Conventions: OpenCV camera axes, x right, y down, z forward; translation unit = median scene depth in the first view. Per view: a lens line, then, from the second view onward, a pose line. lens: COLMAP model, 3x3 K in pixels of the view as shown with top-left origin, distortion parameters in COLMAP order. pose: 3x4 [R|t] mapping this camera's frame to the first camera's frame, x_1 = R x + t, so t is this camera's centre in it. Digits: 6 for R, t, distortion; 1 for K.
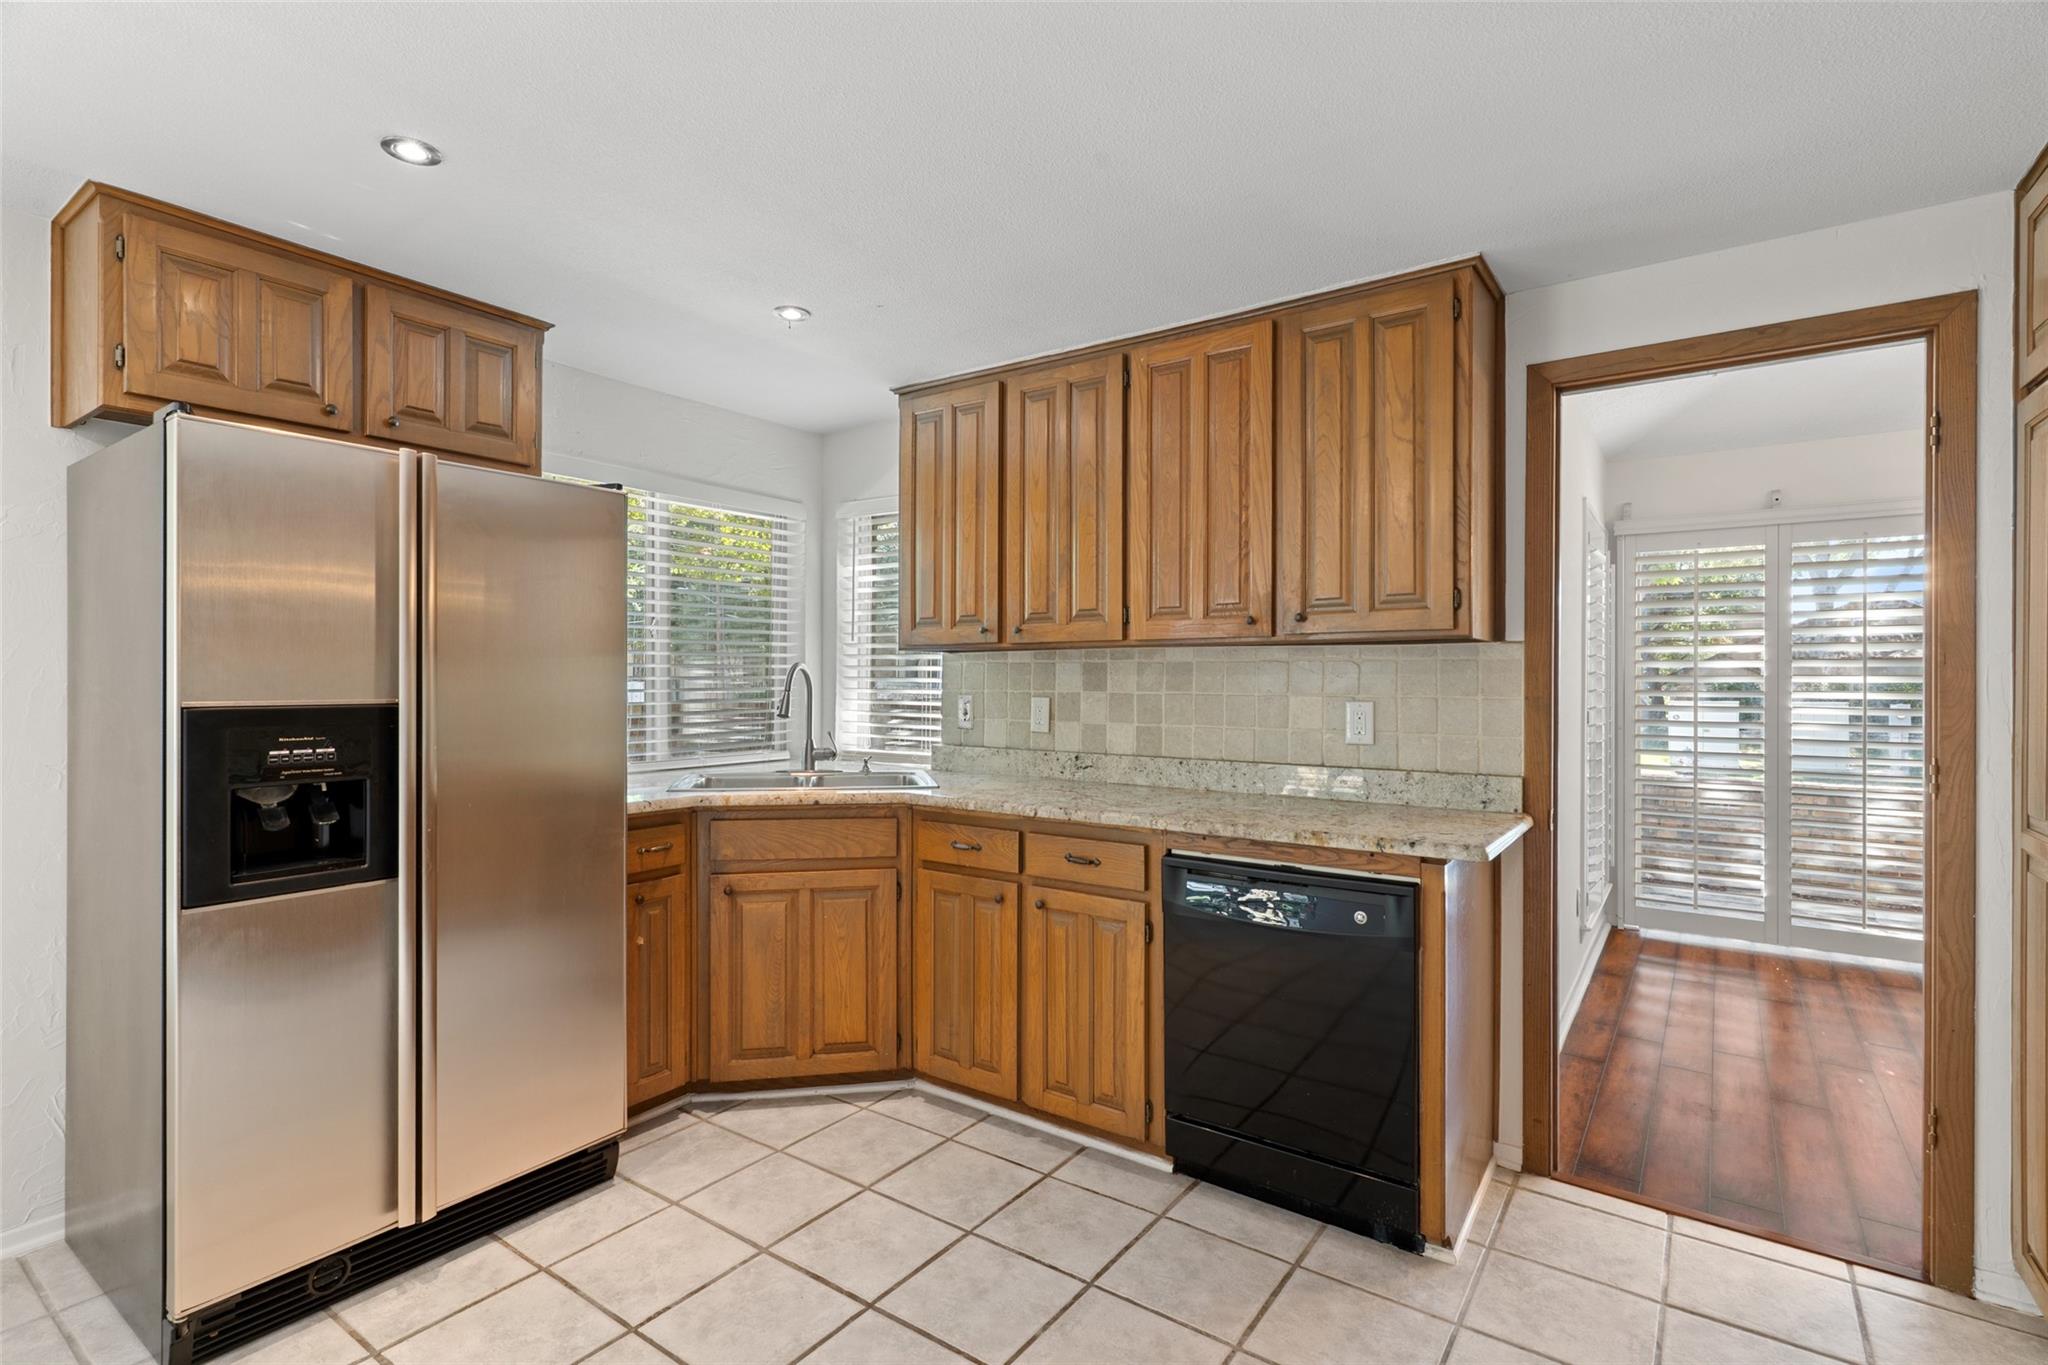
lens RADIAL K [[988.0, 0, 1018.5], [0, 988.0, 681.7], [0, 0, 1]] dist [0.008121, 0.000939]
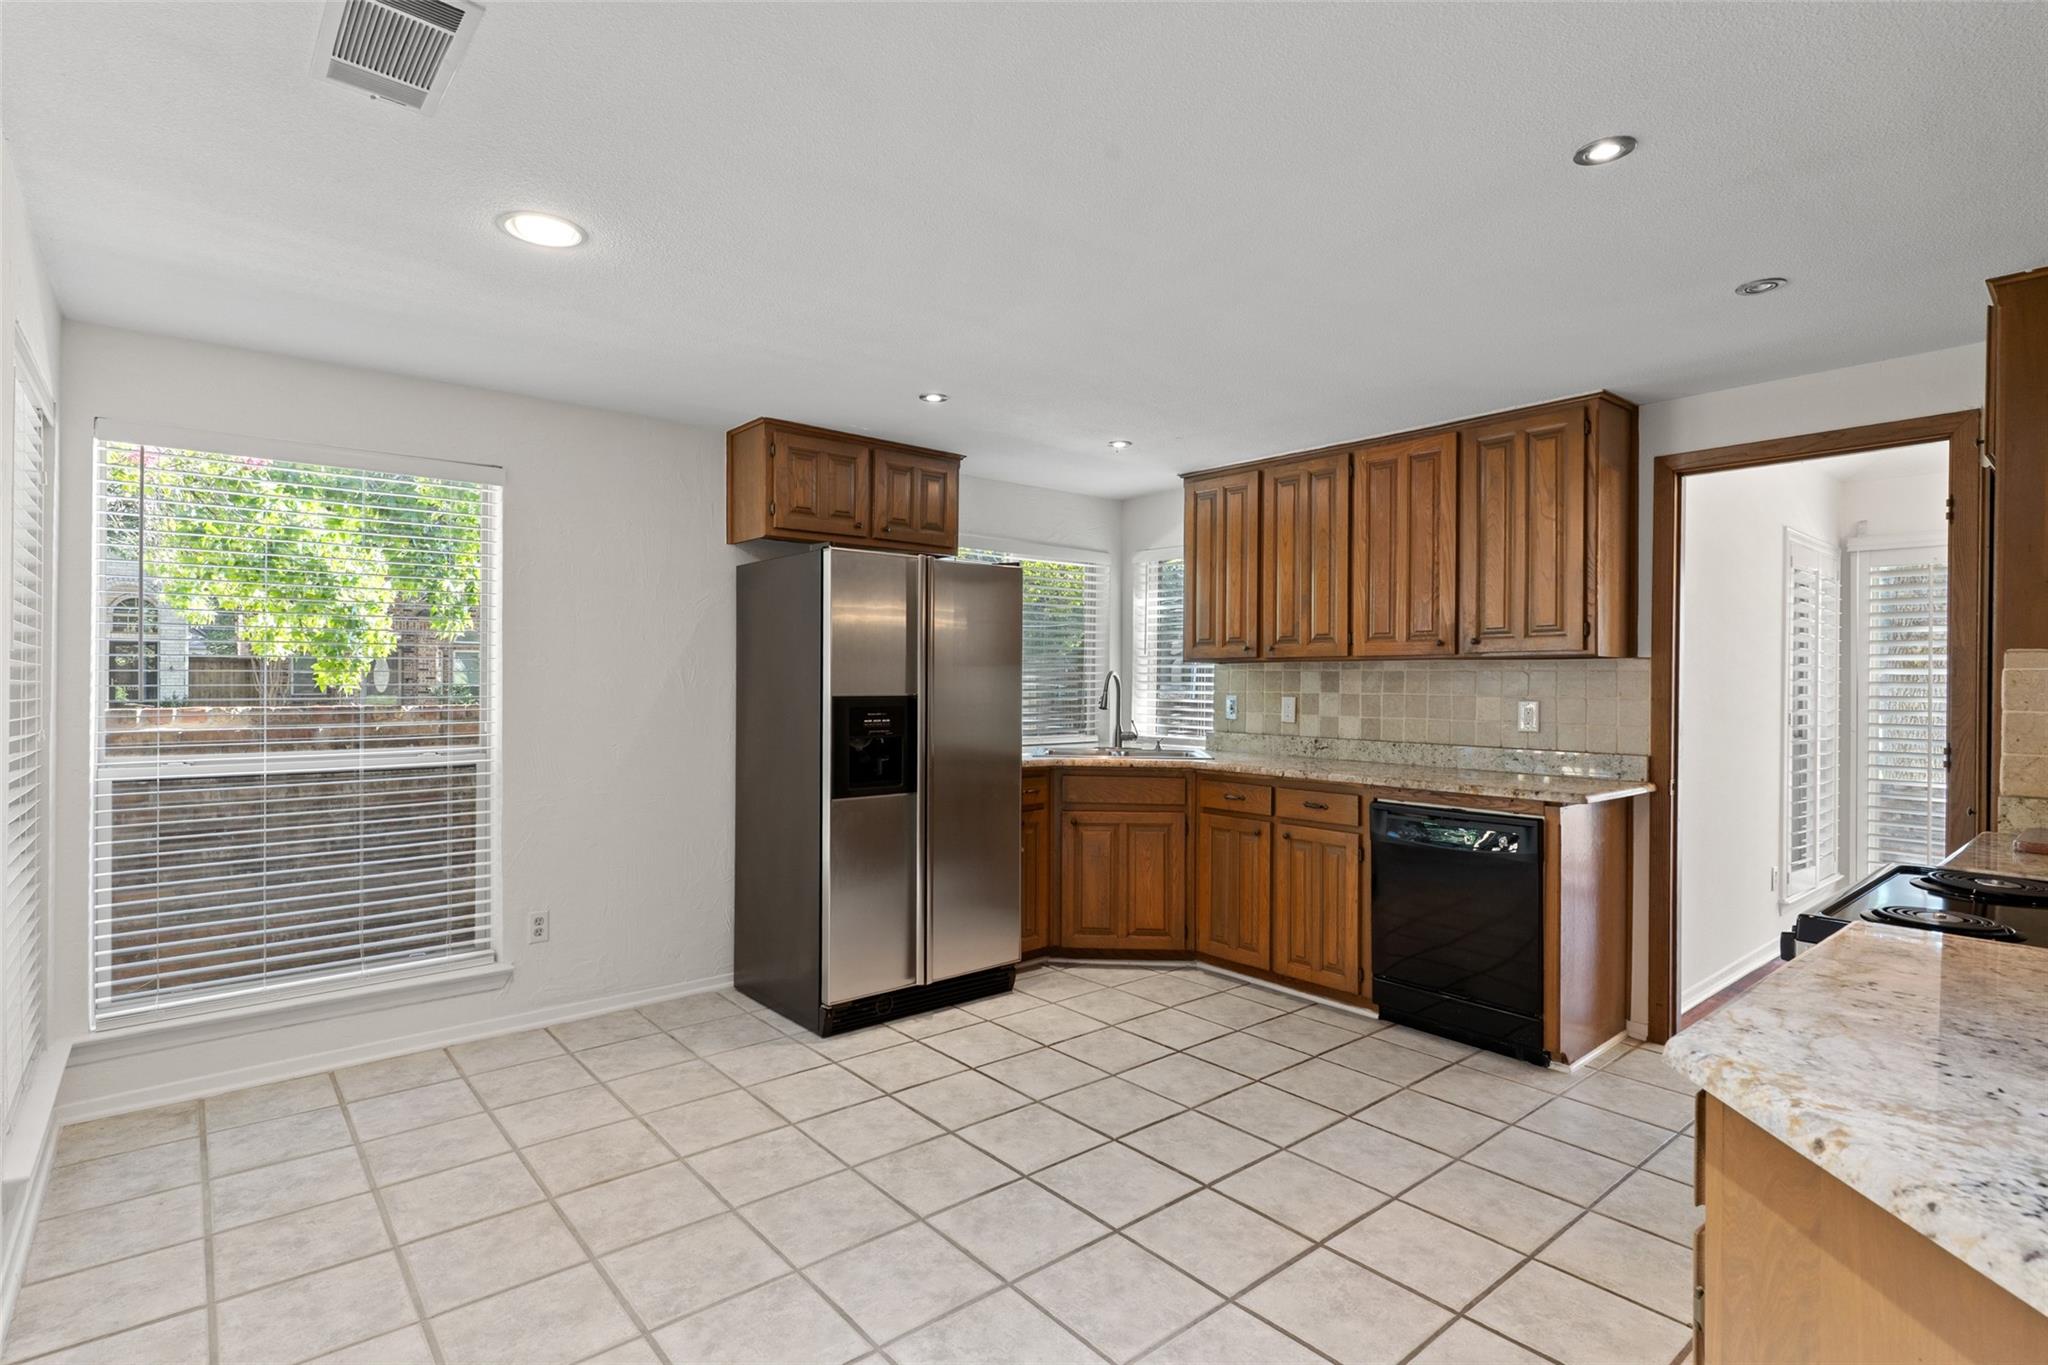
lens RADIAL K [[988.0, 0, 1016.8], [0, 988.0, 681.7], [0, 0, 1]] dist [0.008121, 0.000939]
pose [[0.967371, 0.003350, -0.253342, 0.006536], [-0.004148, 0.999988, -0.002619, -0.000078], [0.253330, 0.003584, 0.967373, -0.554726]]
